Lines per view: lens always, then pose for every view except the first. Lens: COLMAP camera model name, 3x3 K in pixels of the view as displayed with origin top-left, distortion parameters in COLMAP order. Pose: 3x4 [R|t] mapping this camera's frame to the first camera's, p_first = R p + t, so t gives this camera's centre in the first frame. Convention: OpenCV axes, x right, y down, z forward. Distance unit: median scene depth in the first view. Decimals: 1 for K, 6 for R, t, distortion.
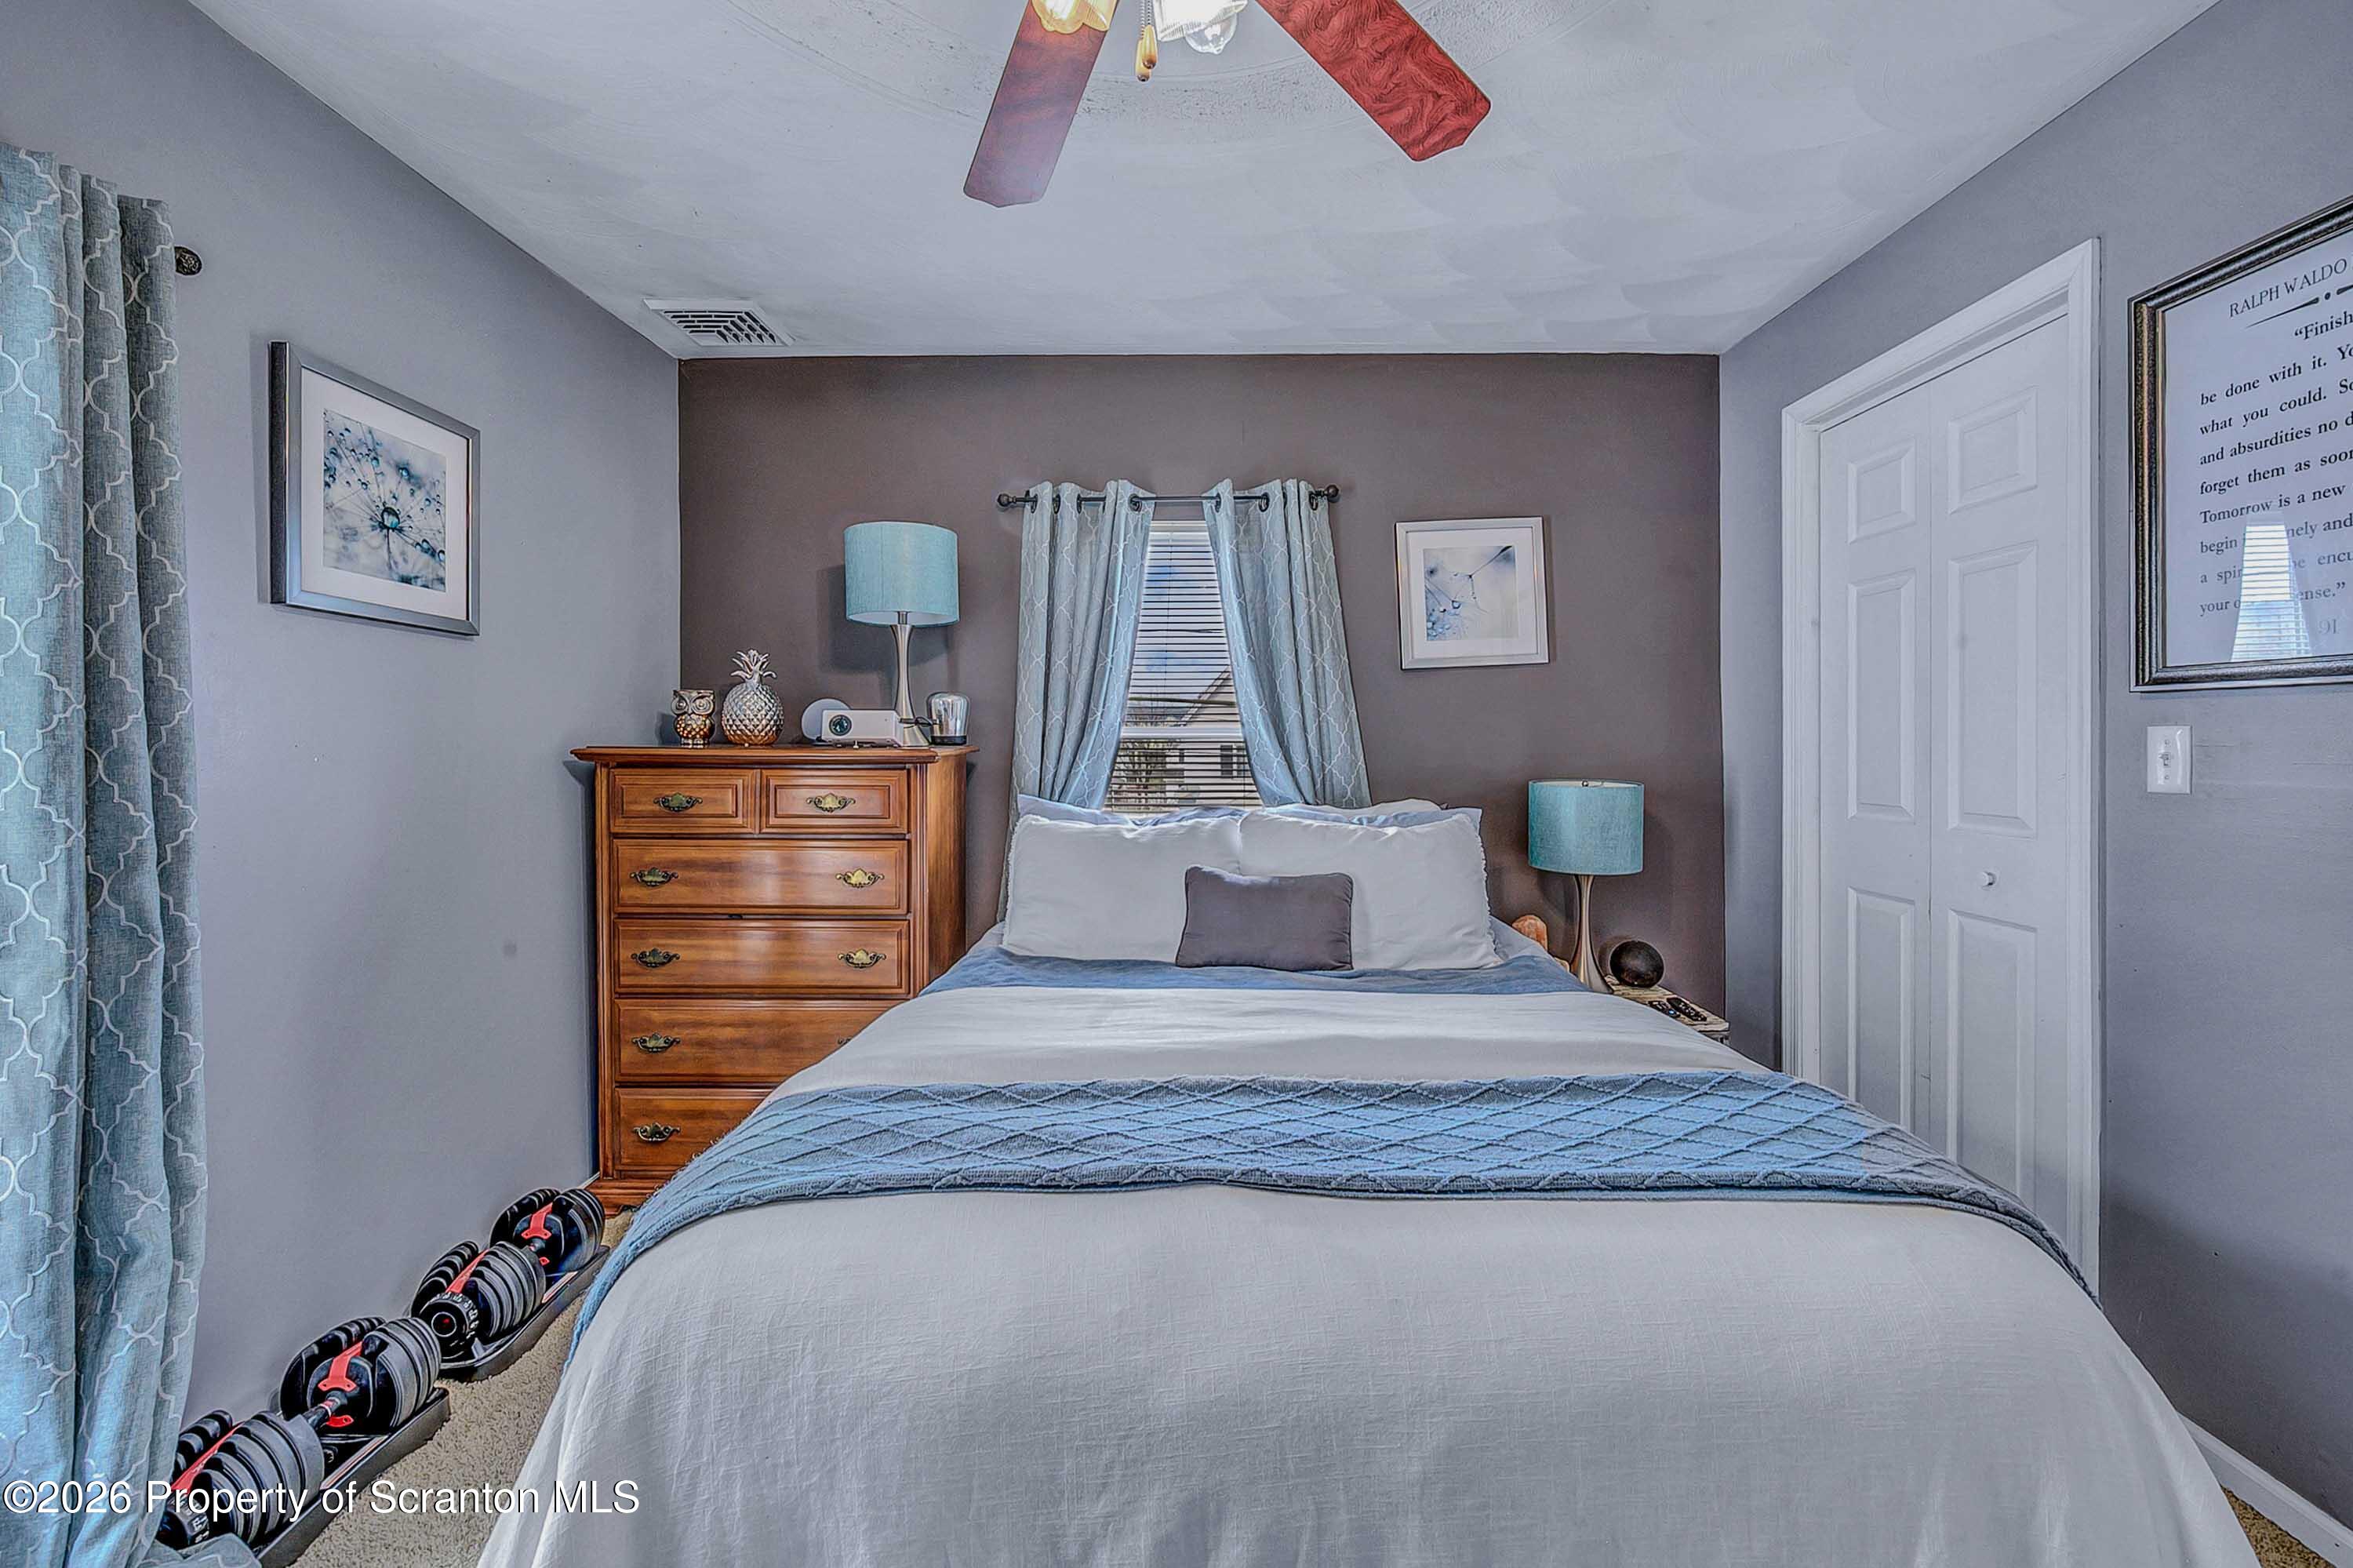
lens RADIAL K [[941.3, 0, 1182.3], [0, 941.3, 769.3], [0, 0, 1]] dist [0.000246, -0.000090]
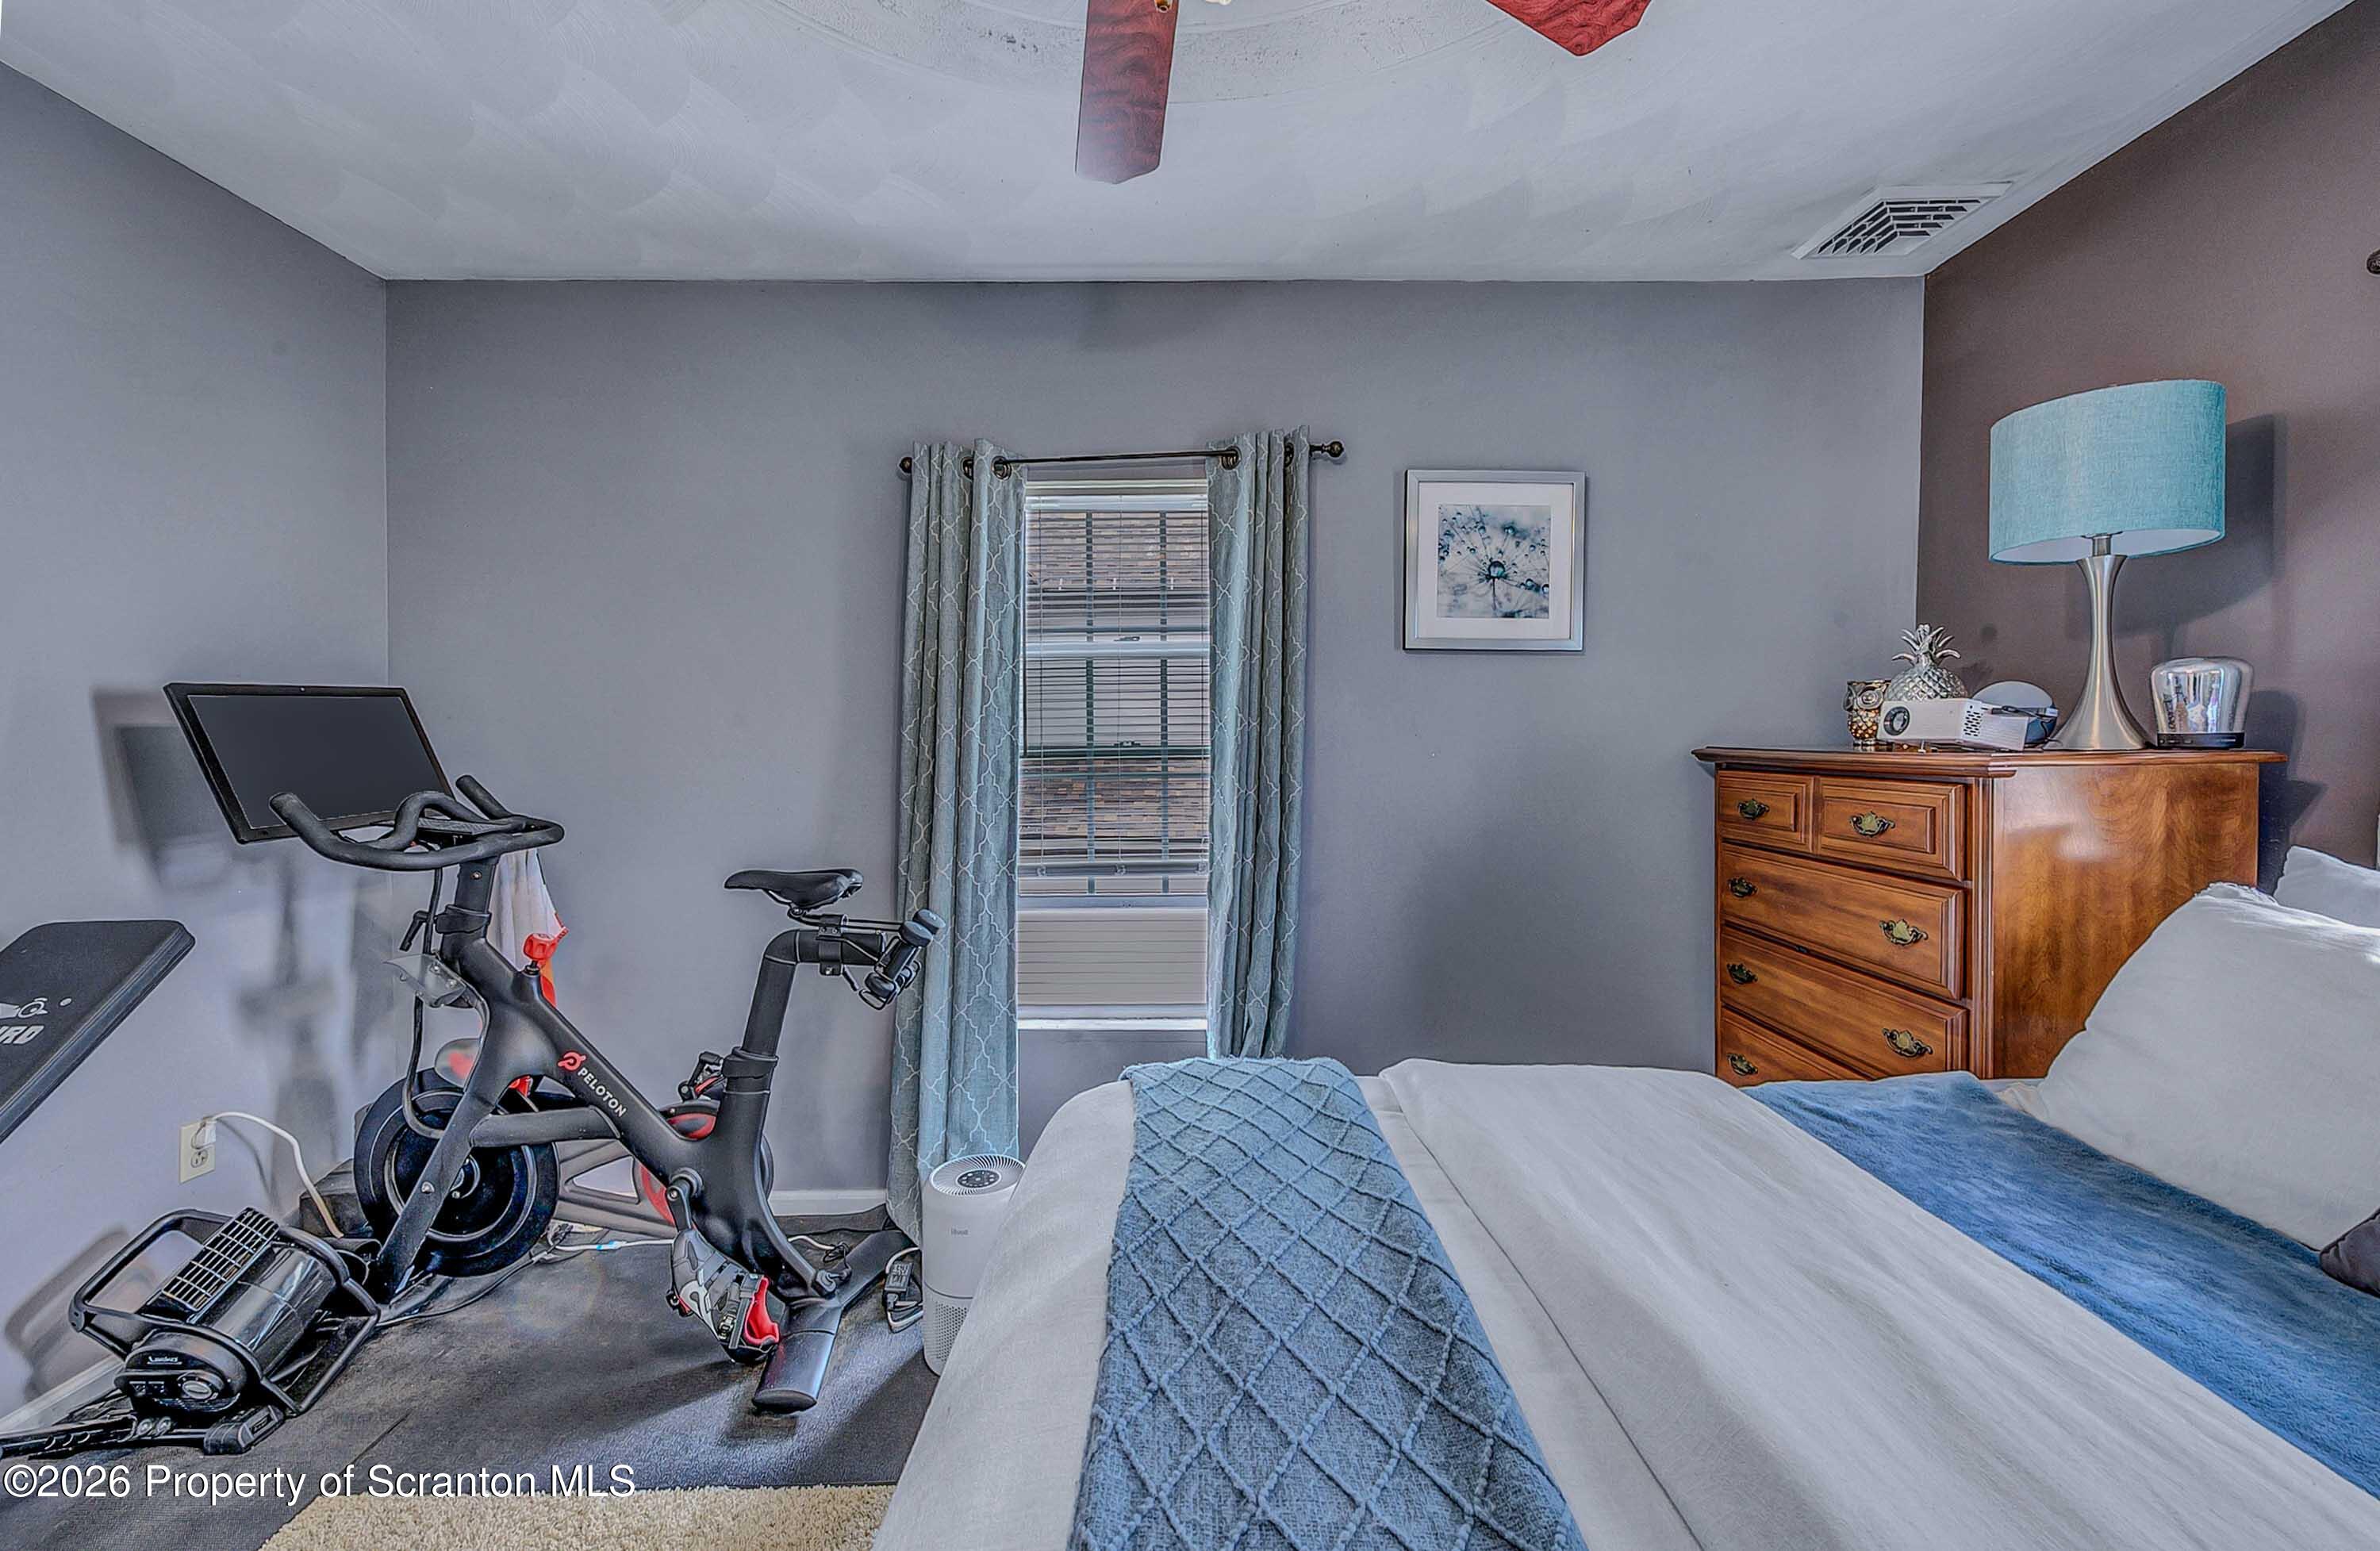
lens RADIAL K [[976.4, 0, 1190.0], [0, 976.4, 775.5], [0, 0, 1]] dist [-0.000230, -0.000125]
pose [[0.014100, 0.037957, -0.999180, 0.396507], [-0.028609, 0.998885, 0.037542, -0.016947], [0.999491, 0.028056, 0.015171, 0.441555]]
